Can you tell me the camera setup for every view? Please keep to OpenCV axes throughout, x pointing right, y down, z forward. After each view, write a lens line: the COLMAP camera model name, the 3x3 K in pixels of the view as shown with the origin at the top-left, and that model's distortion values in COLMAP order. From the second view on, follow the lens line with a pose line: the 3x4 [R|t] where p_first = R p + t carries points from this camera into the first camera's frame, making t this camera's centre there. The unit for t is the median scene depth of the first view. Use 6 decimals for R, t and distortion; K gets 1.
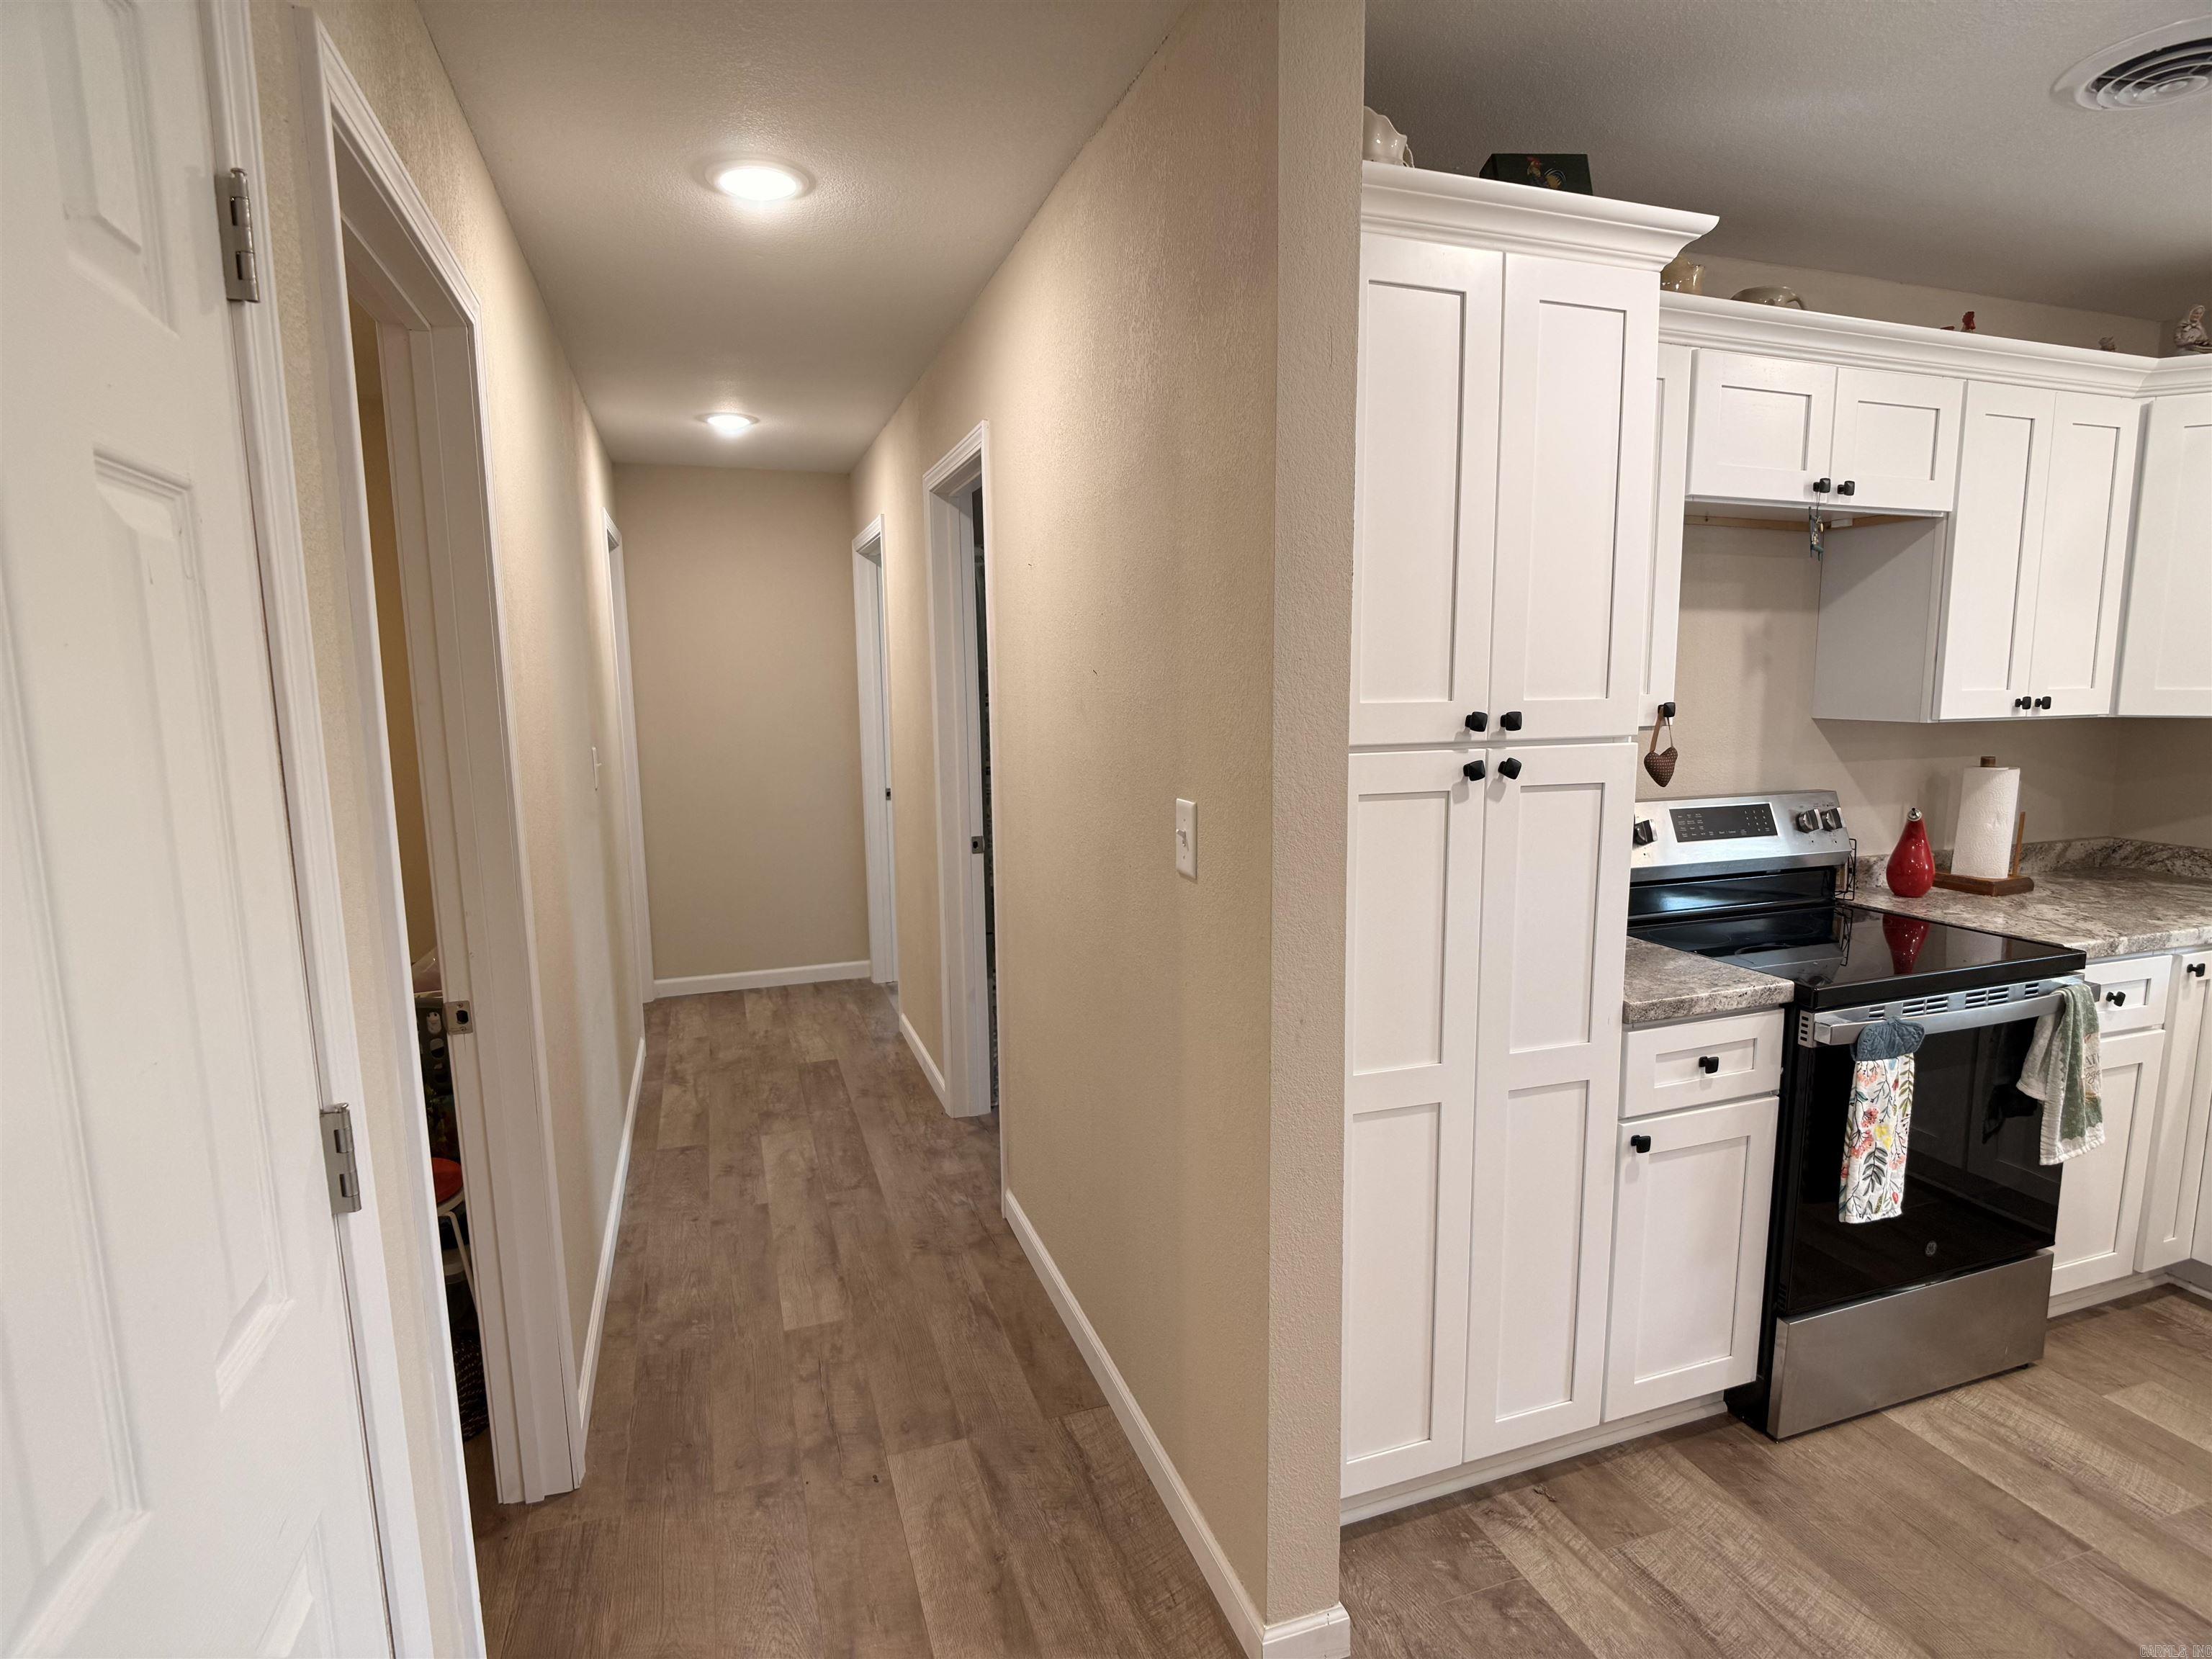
lens RADIAL K [[1166.2, 0, 1099.0], [0, 1166.2, 835.2], [0, 0, 1]] dist [-0.015044, -0.001905]
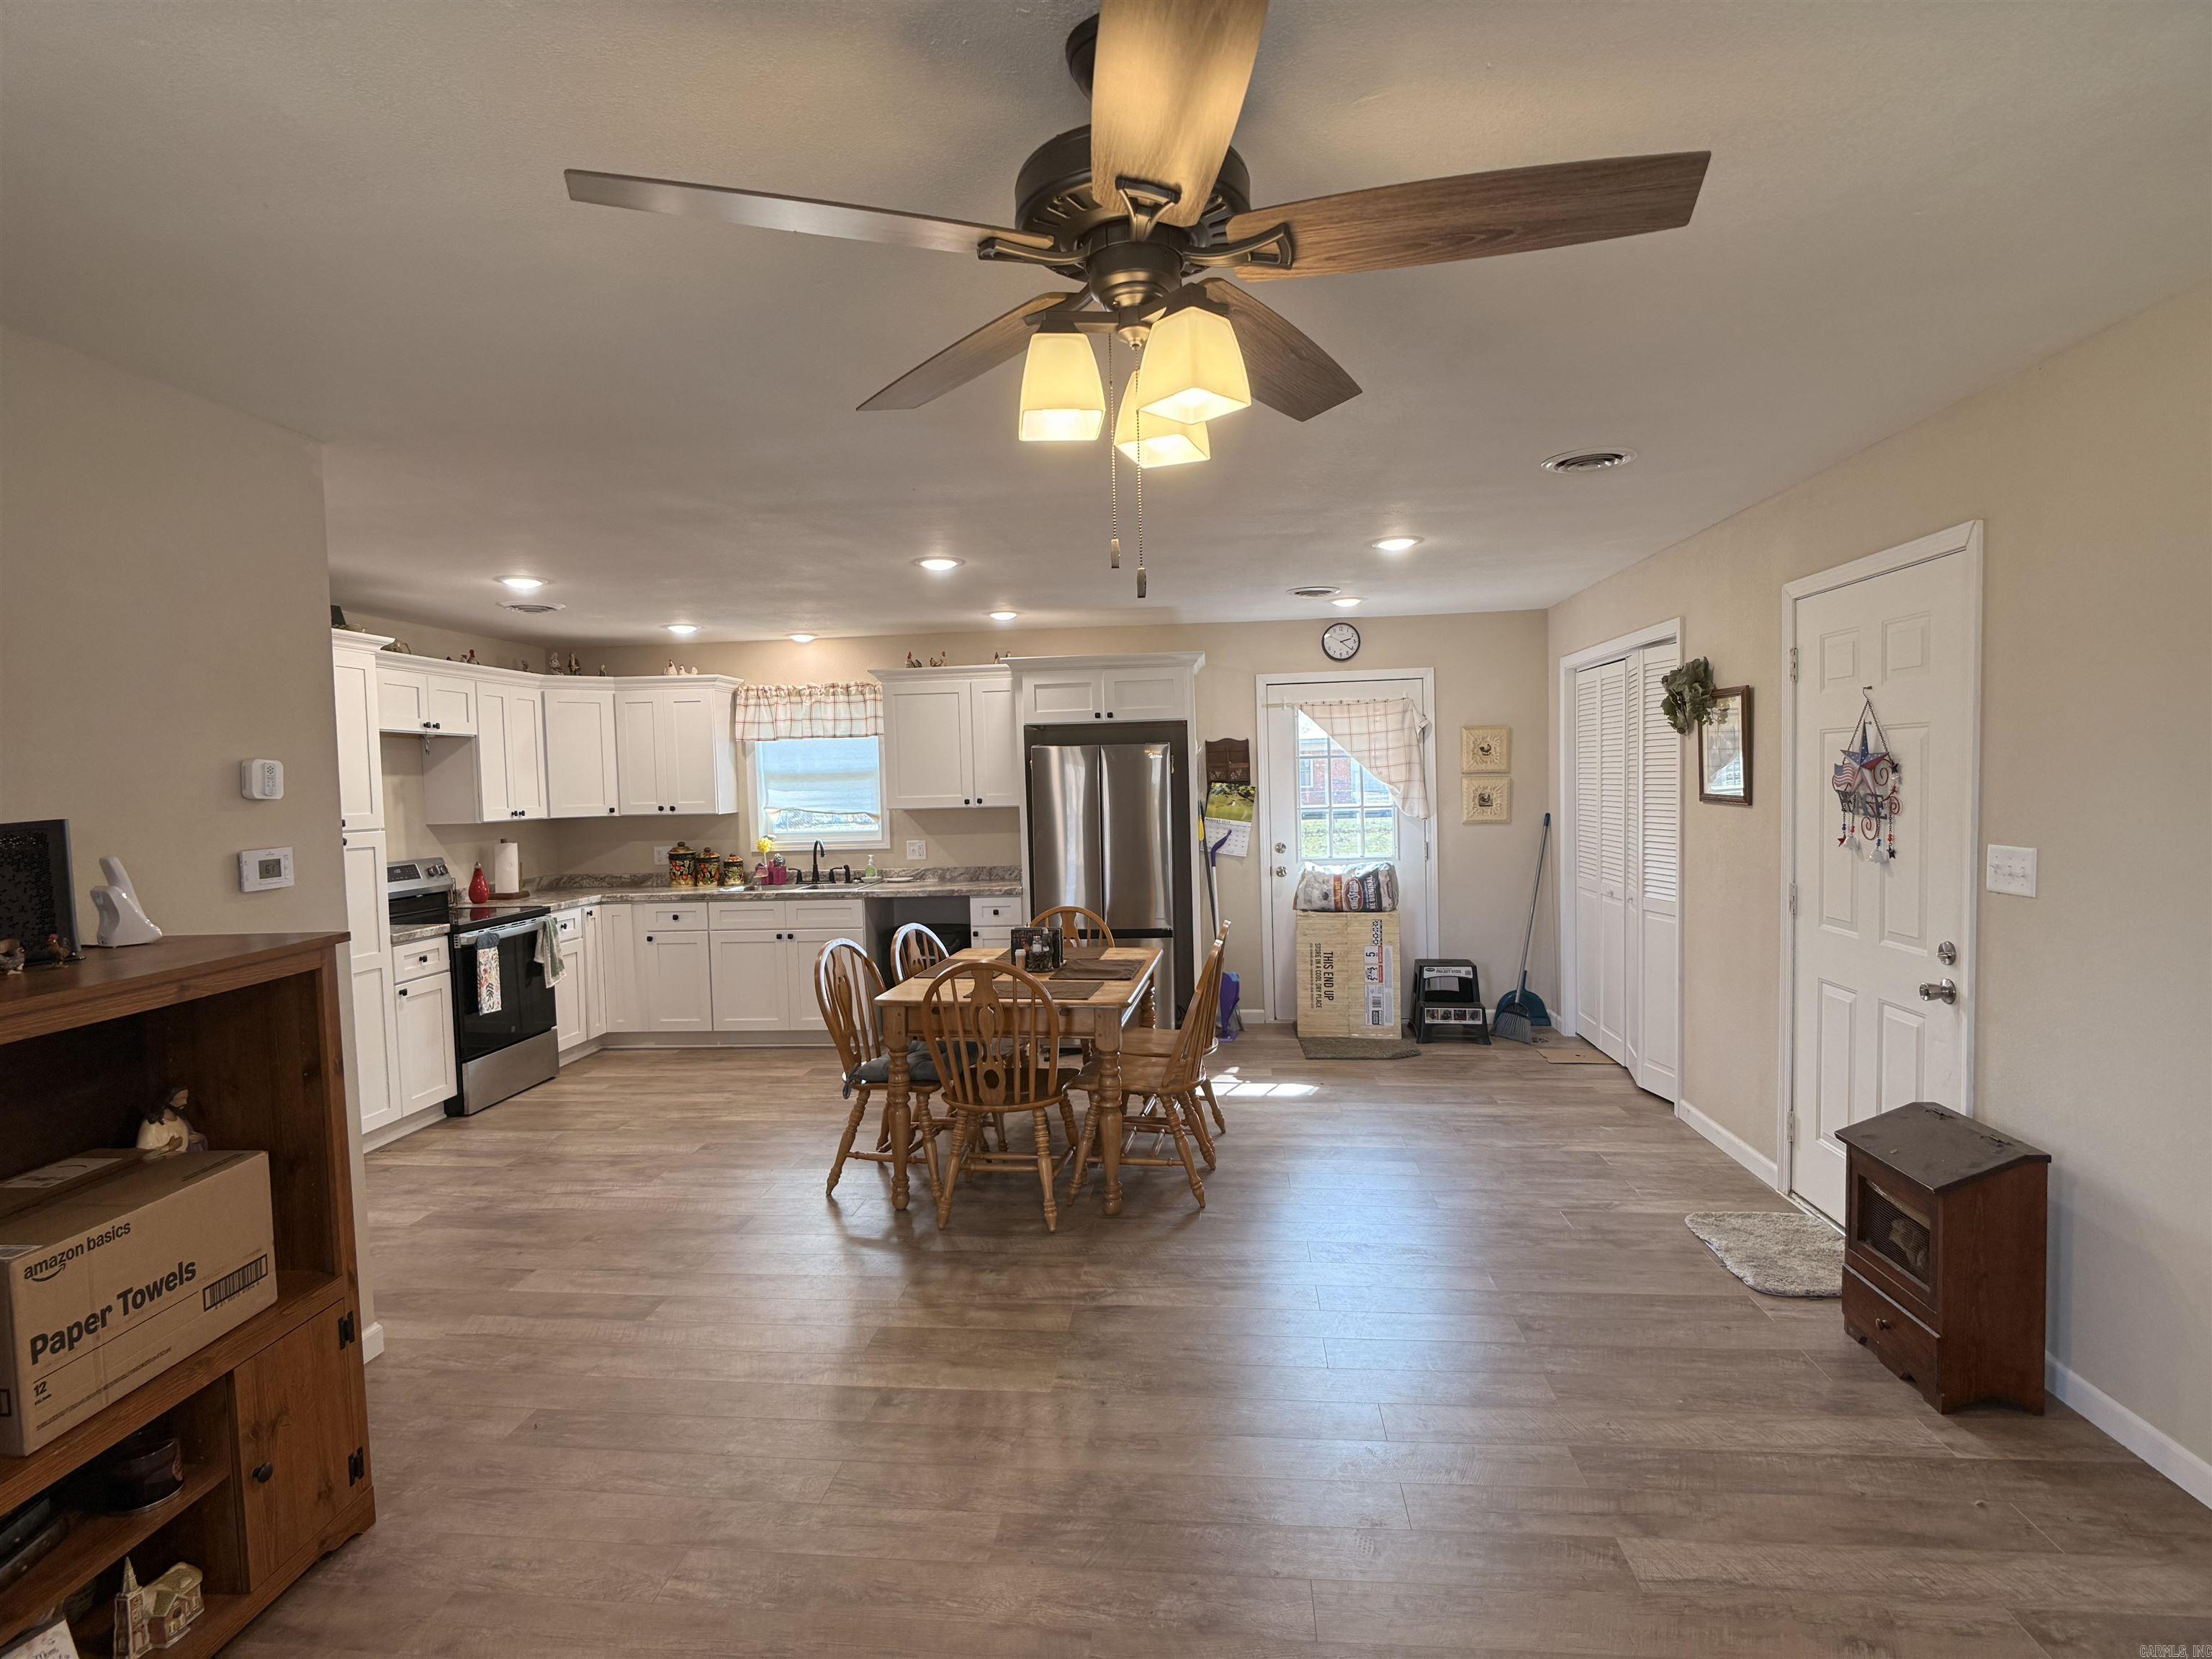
lens RADIAL K [[1162.4, 0, 1109.5], [0, 1162.4, 835.2], [0, 0, 1]] dist [0.020630, -0.033453]
pose [[0.408625, -0.044448, 0.911620, -1.082064], [0.150301, 0.988454, -0.019176, 0.194061], [-0.900242, 0.144853, 0.410587, -1.317261]]
